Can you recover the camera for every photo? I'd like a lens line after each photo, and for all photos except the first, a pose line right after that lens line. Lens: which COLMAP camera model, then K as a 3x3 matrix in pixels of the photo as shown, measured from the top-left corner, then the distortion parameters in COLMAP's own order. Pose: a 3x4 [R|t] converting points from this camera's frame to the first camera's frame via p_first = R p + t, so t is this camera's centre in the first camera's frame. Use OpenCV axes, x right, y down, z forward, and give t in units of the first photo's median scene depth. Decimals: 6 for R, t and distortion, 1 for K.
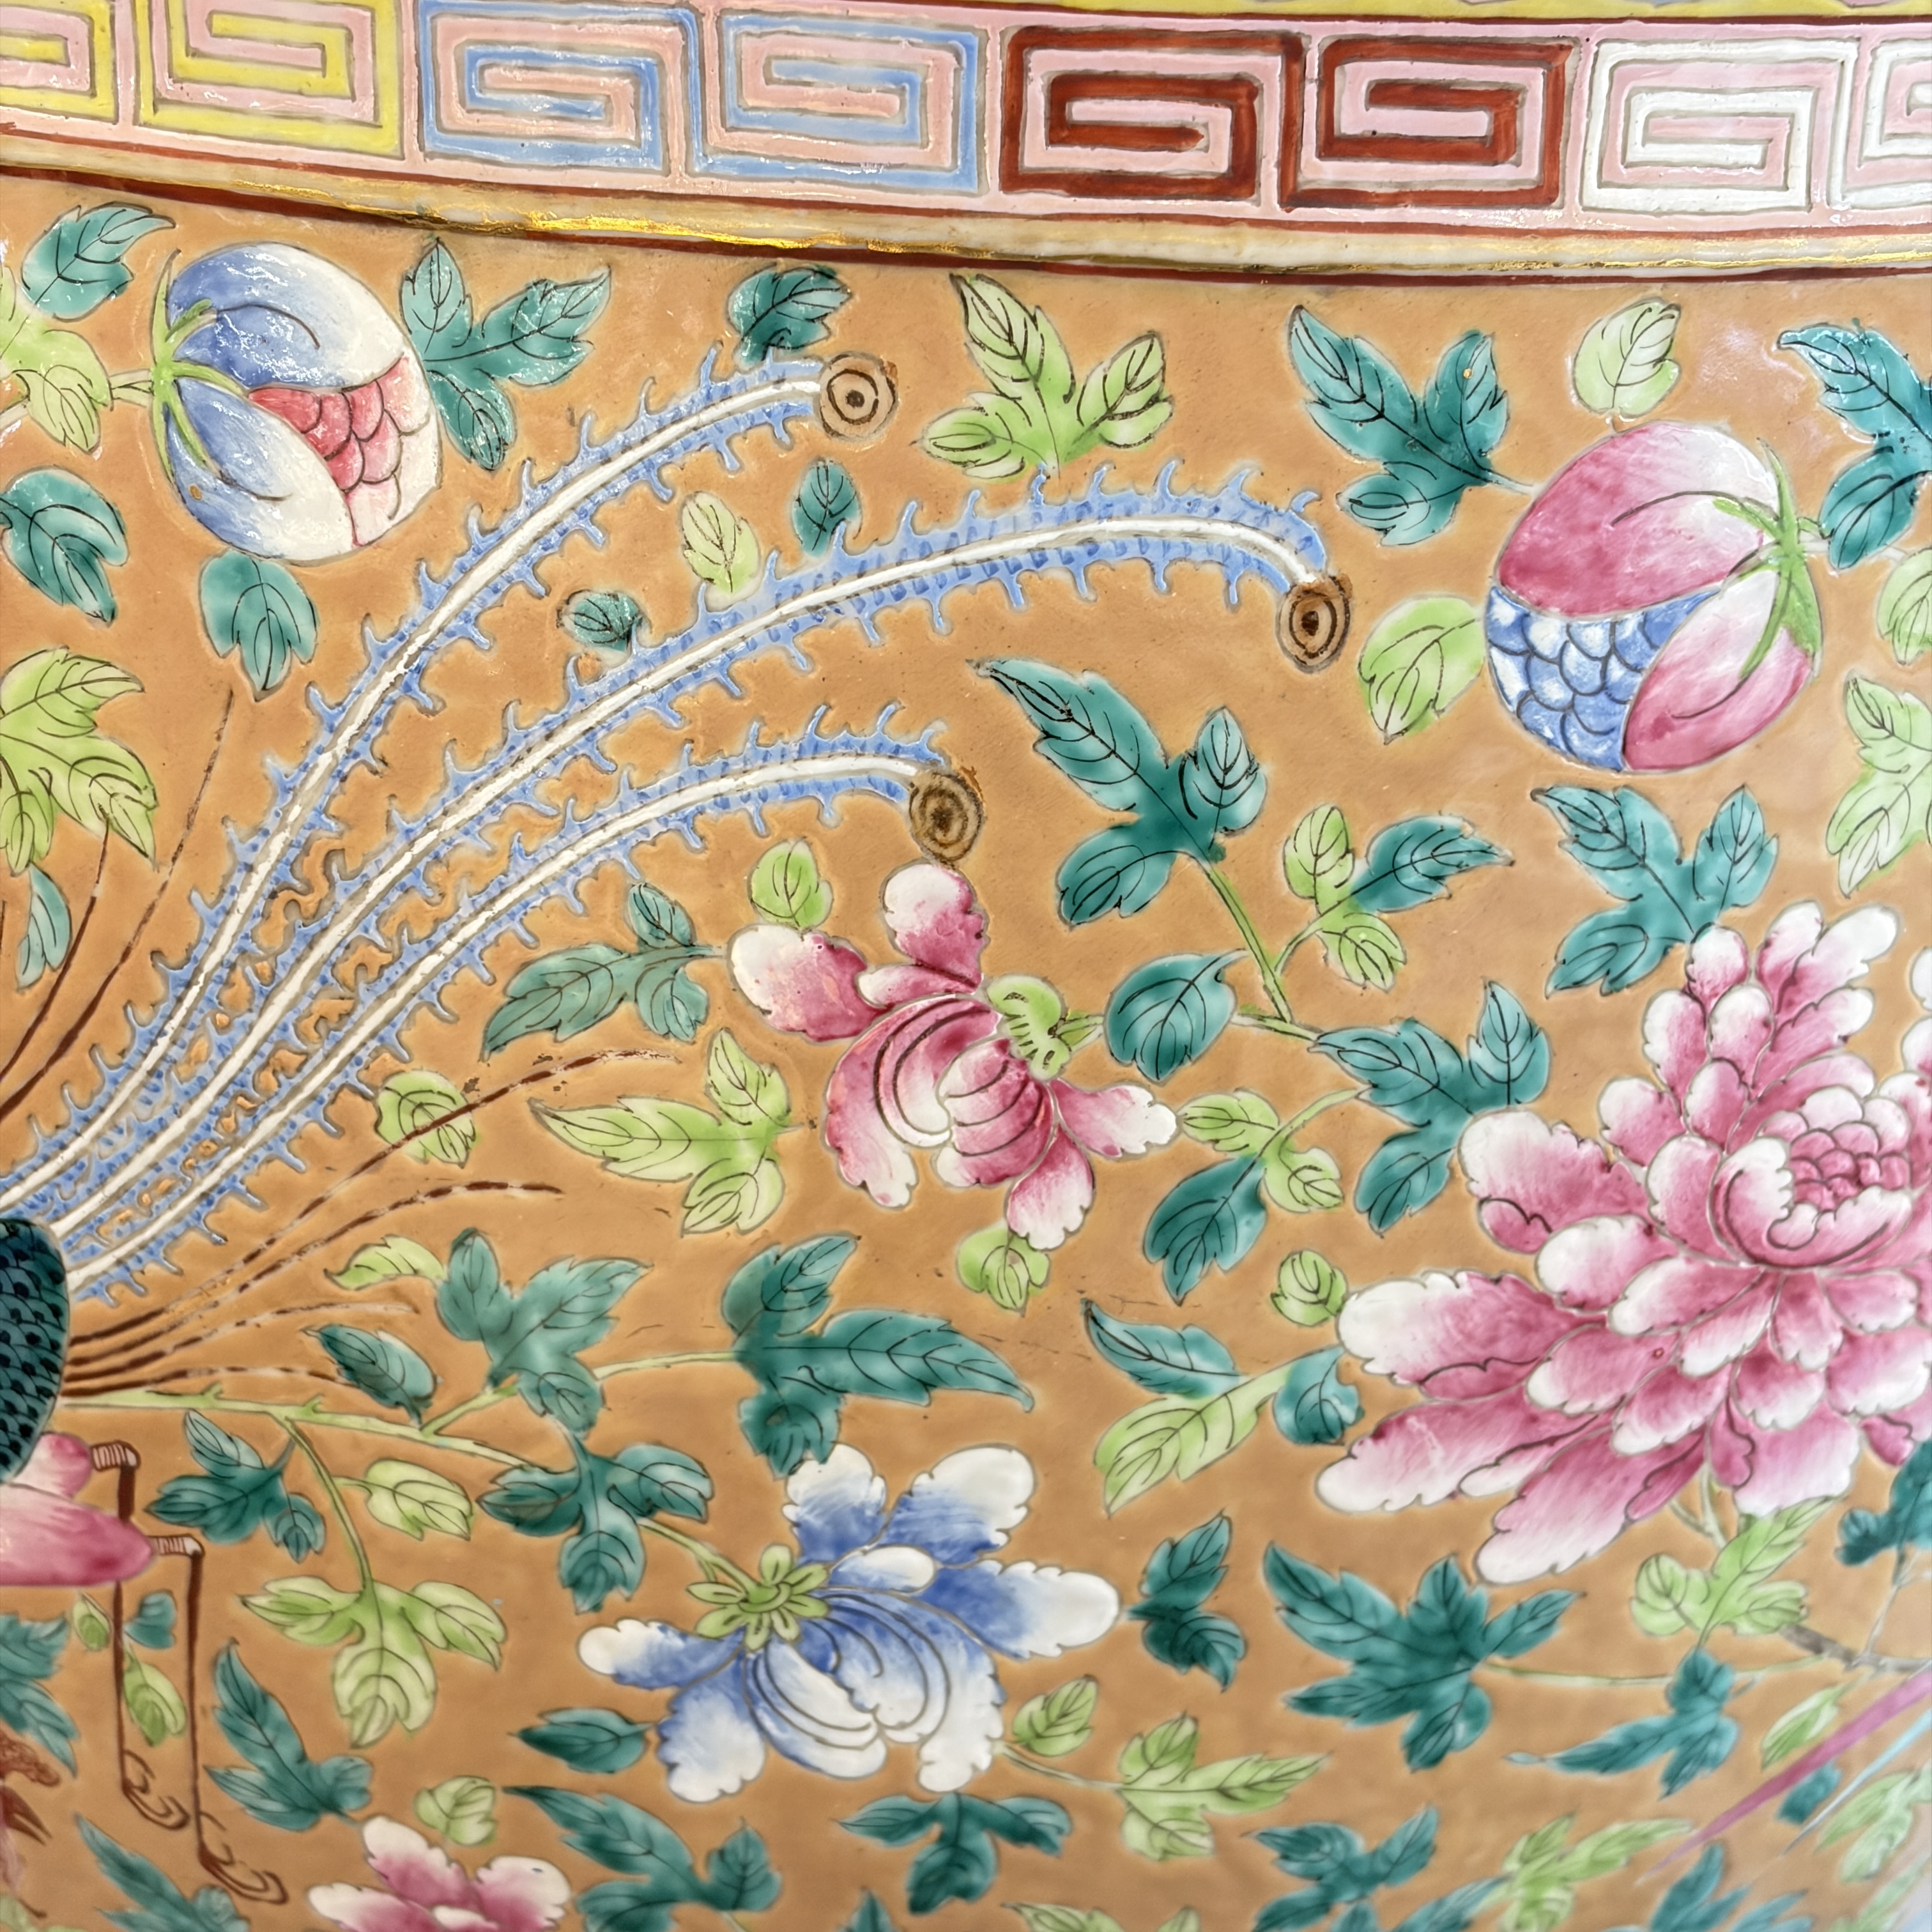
lens RADIAL K [[3971.5, 0, 965.4], [0, 3971.5, 993.0], [0, 0, 1]] dist [0.243439, -1.237344]
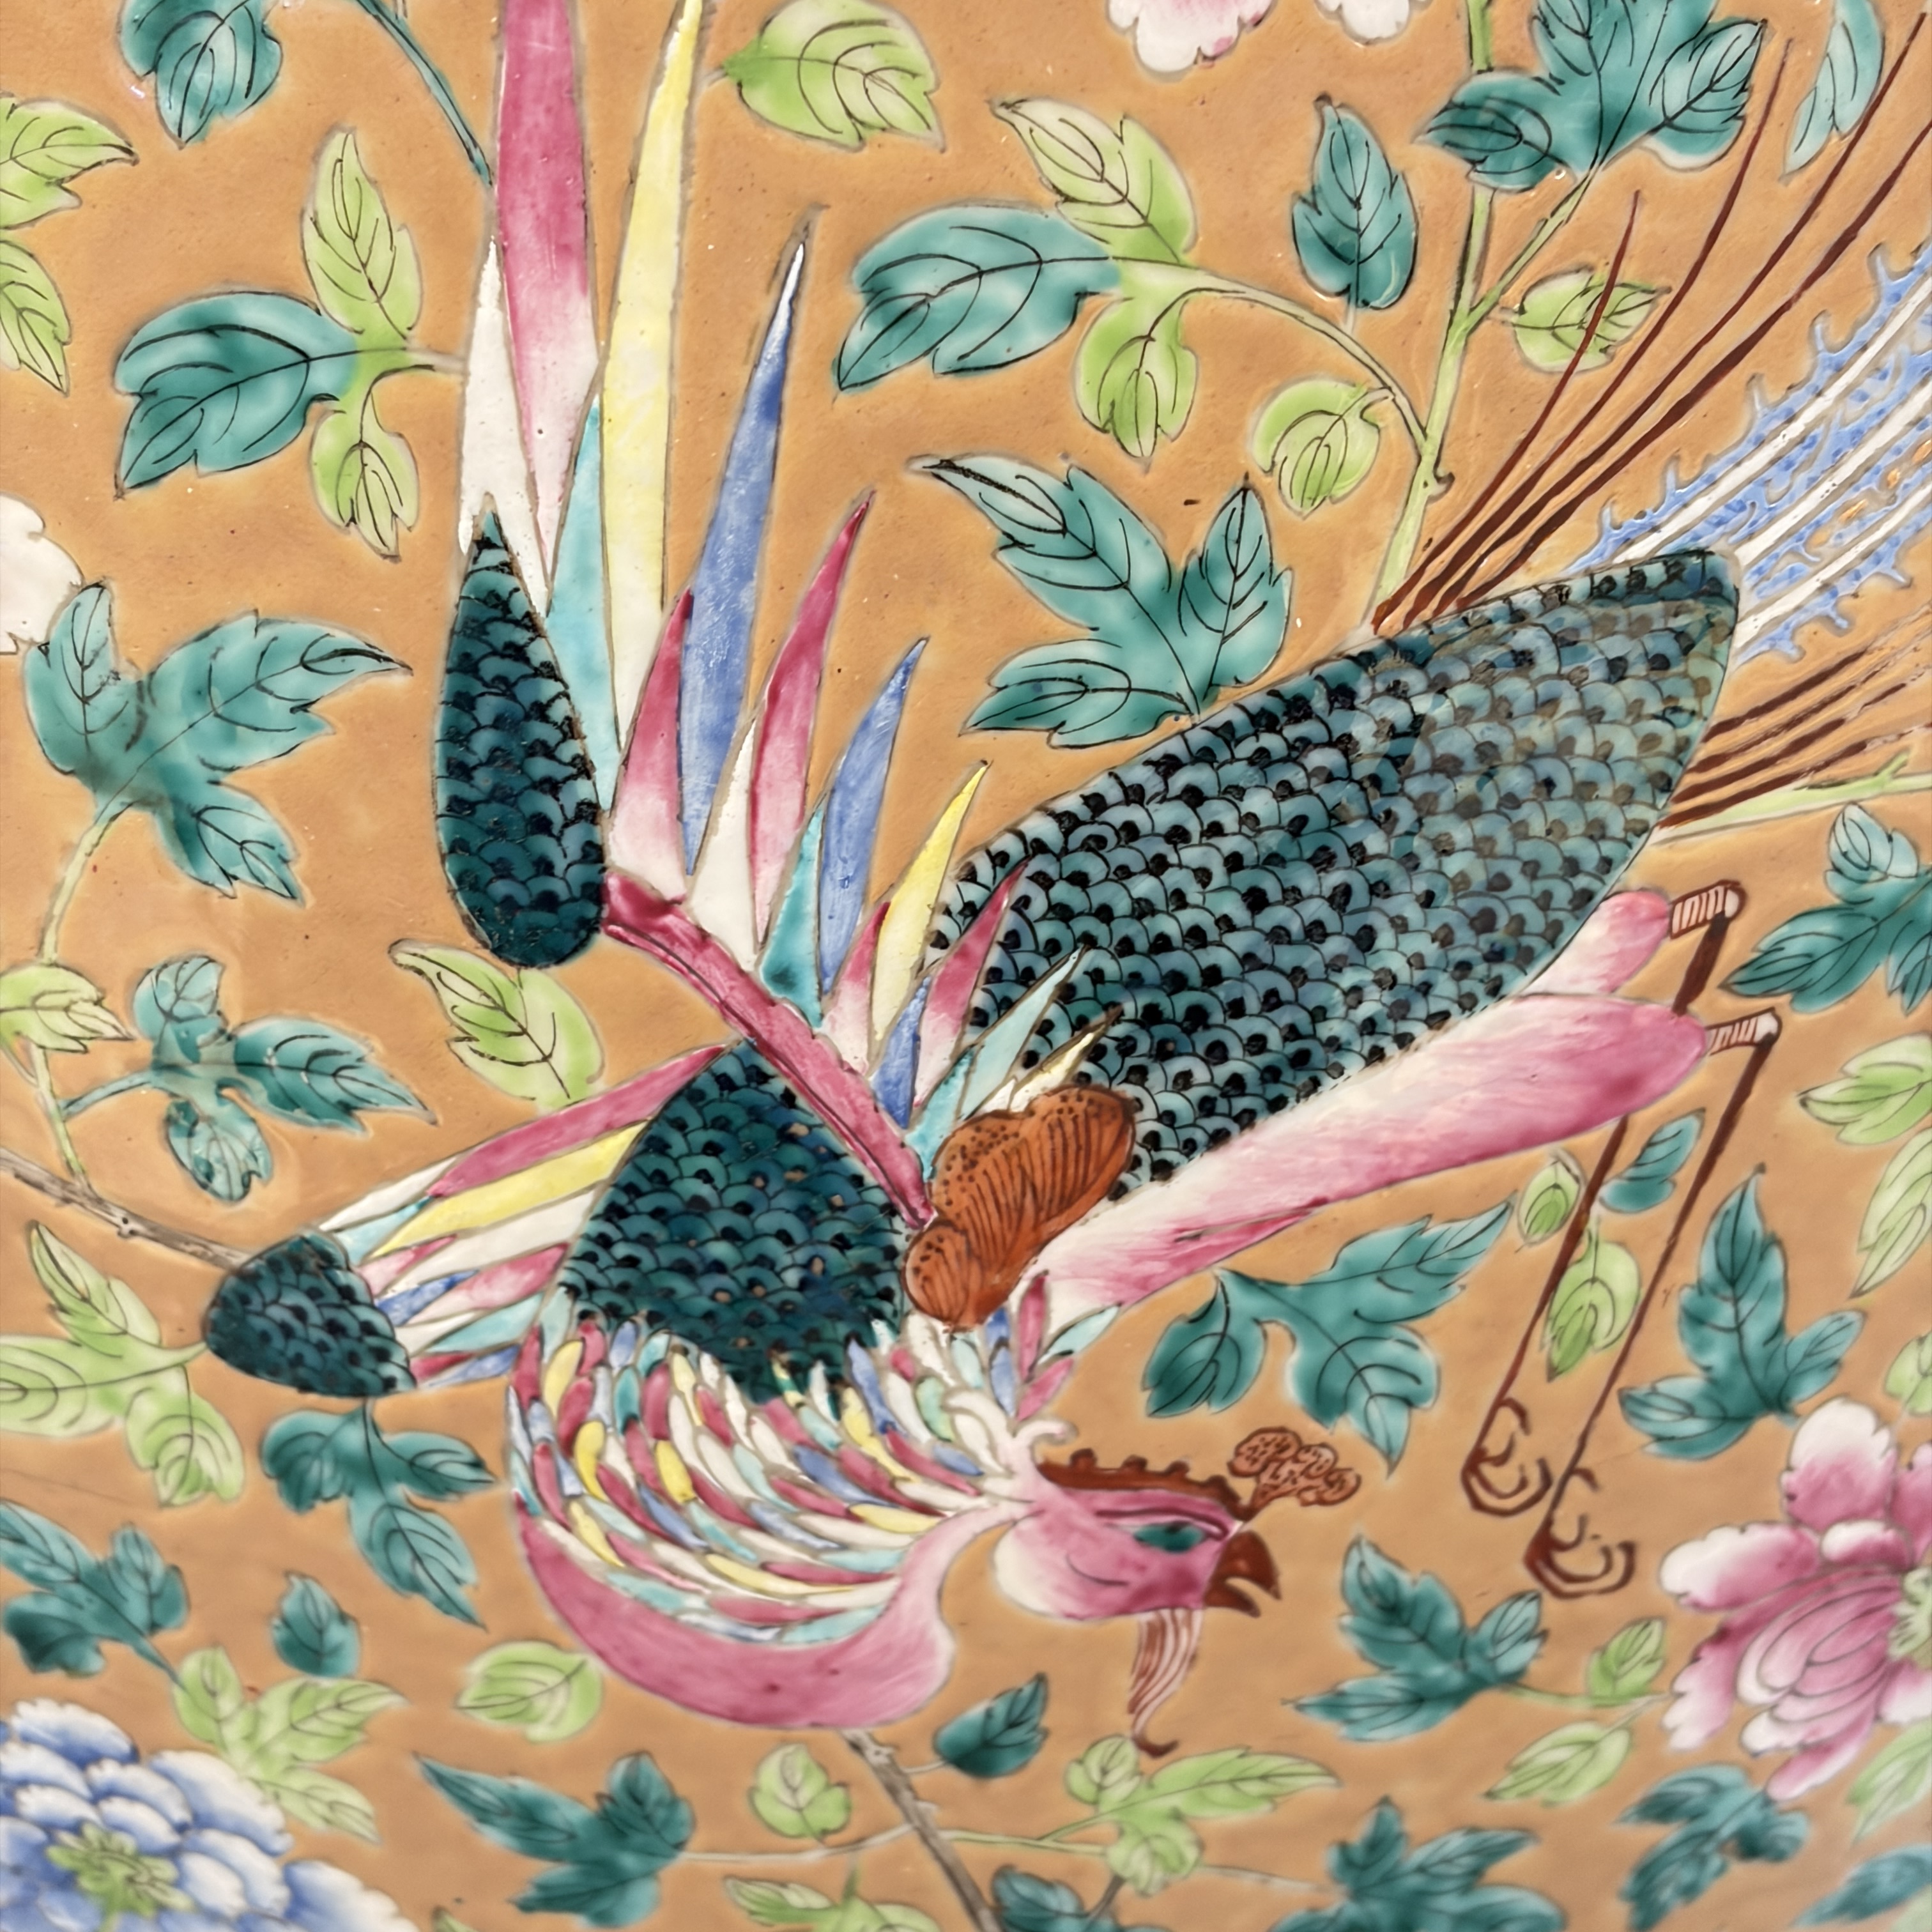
lens RADIAL K [[3971.5, 0, 965.4], [0, 3971.5, 993.0], [0, 0, 1]] dist [0.243439, -1.237344]
pose [[0.847311, -0.162356, 0.505673, -0.736037], [0.195733, 0.980569, -0.013141, 0.120774], [-0.493714, 0.110111, 0.862625, 0.470190]]
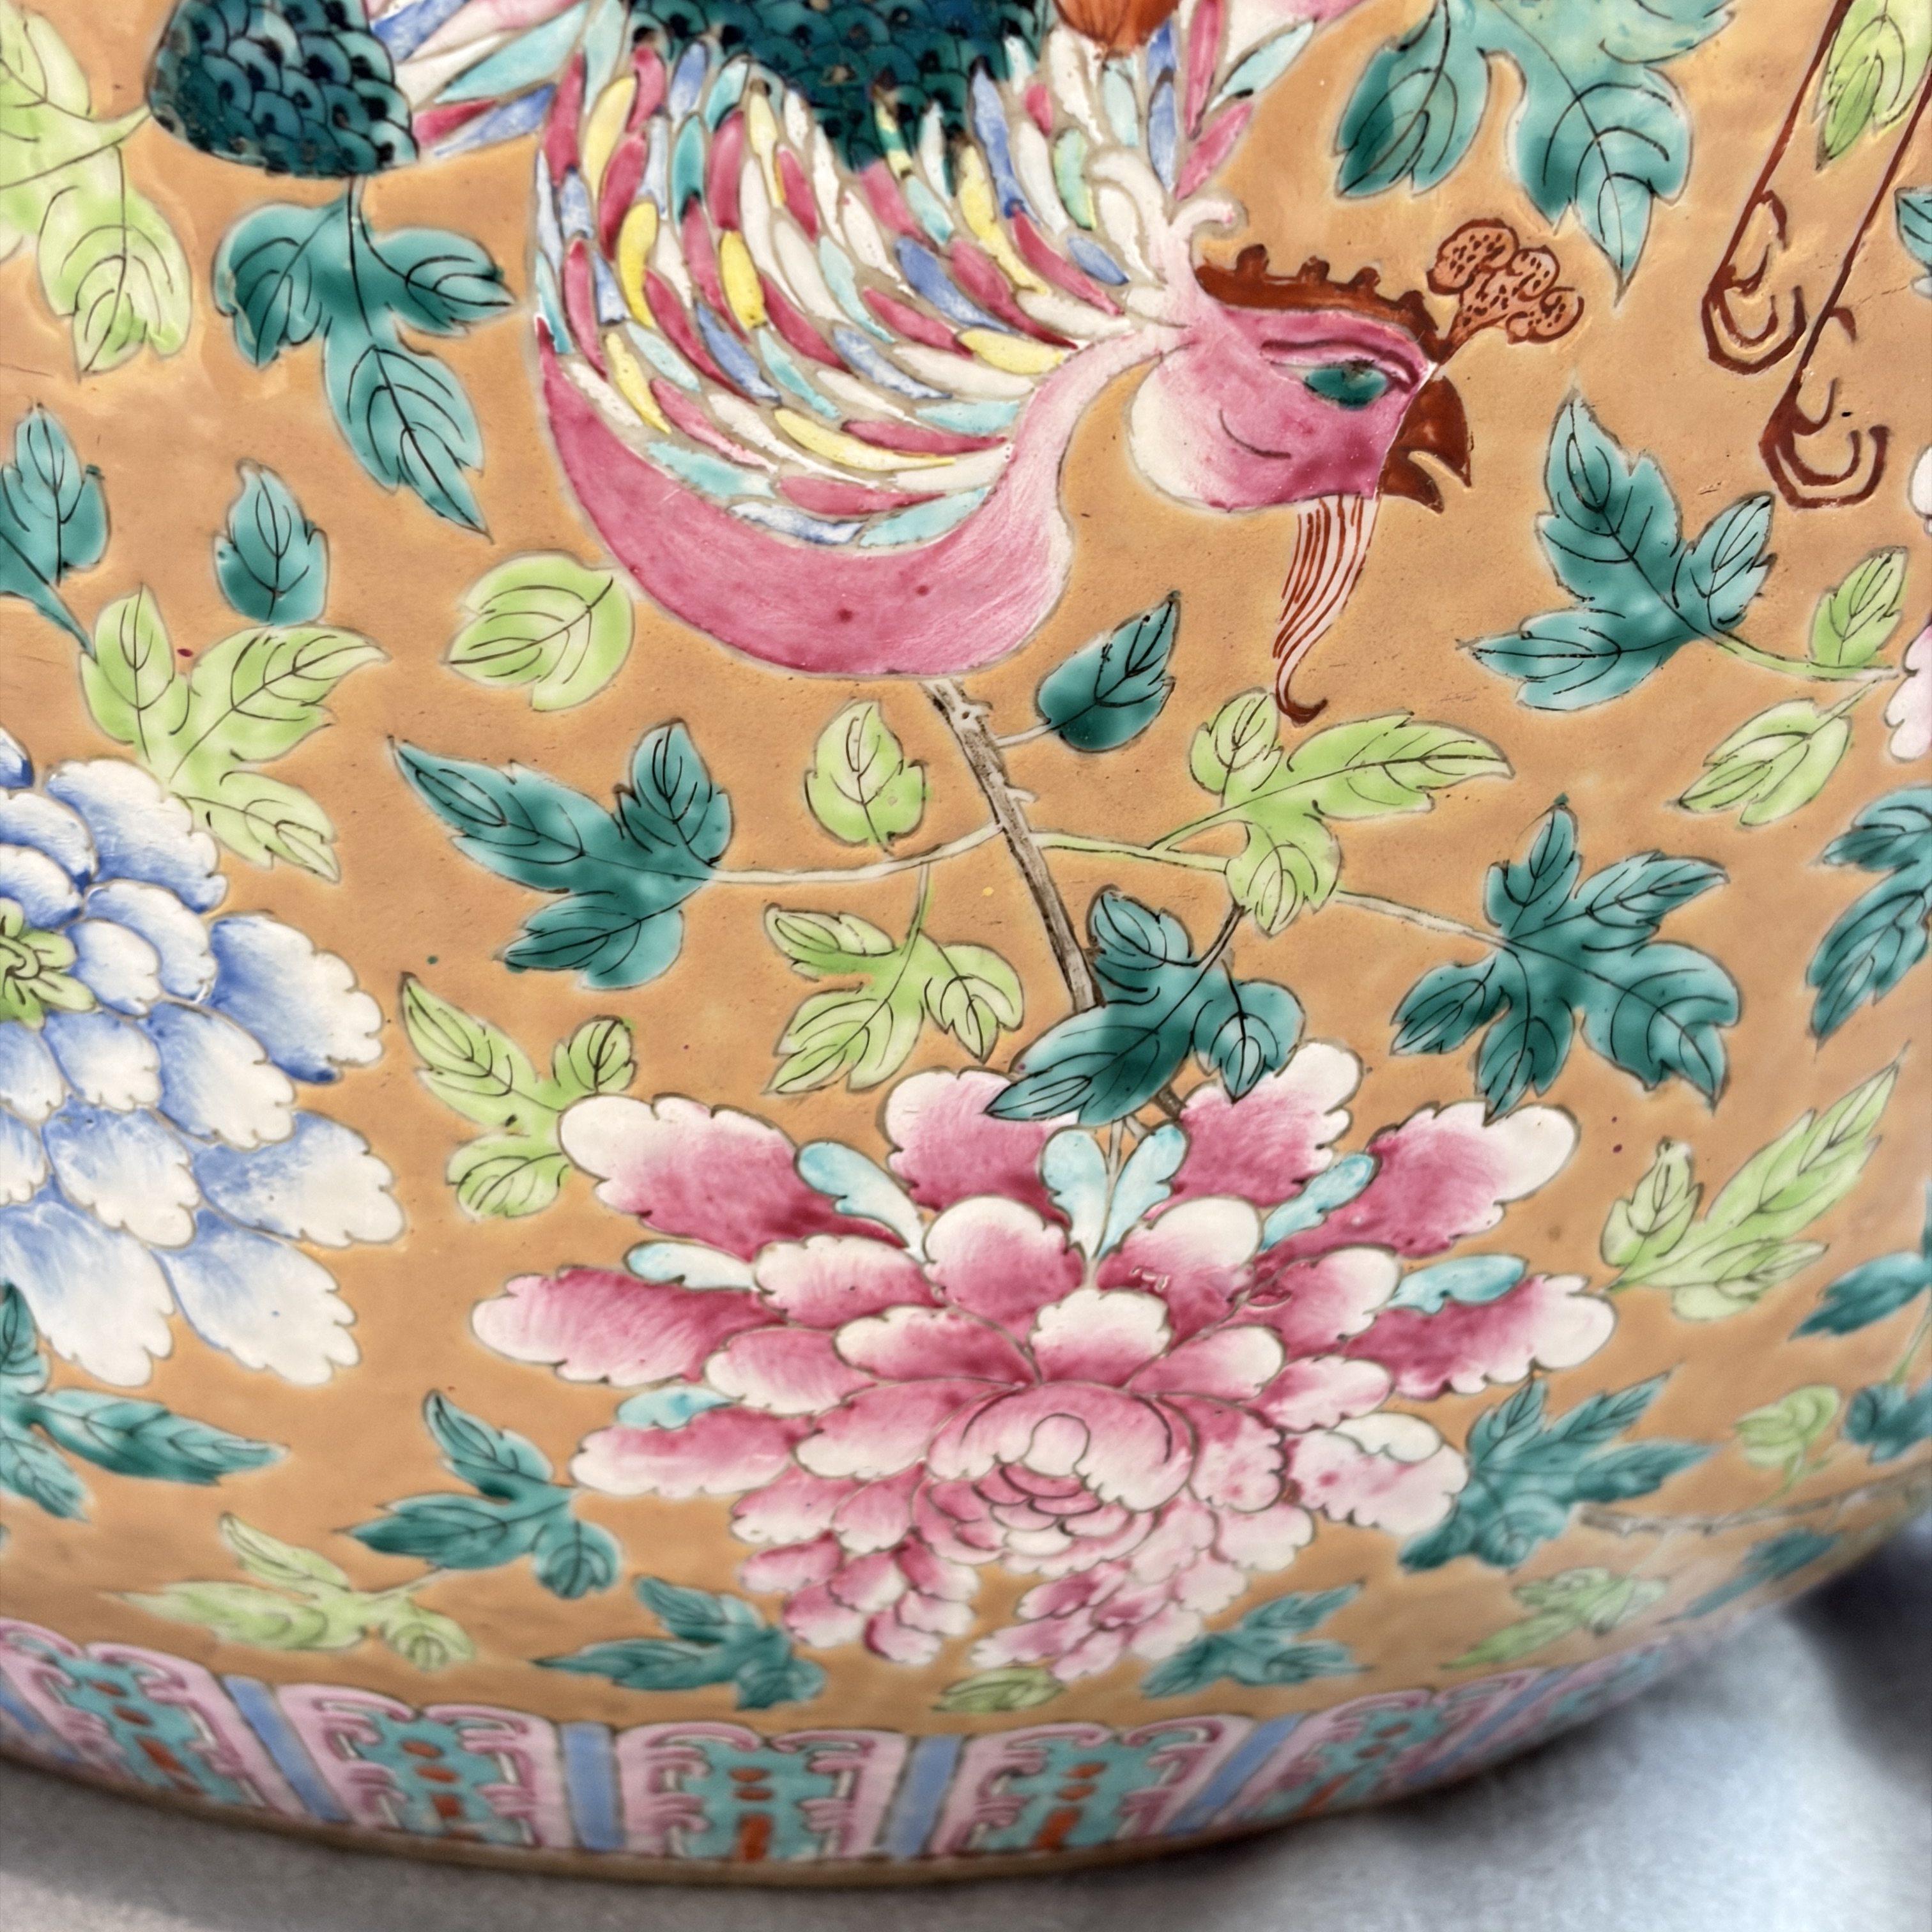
lens RADIAL K [[3971.5, 0, 965.4], [0, 3971.5, 993.0], [0, 0, 1]] dist [0.243439, -1.237344]
pose [[0.801869, -0.152973, 0.577586, -0.757213], [0.200064, 0.979612, -0.018302, 0.332099], [-0.563010, 0.130230, 0.816125, 0.677916]]
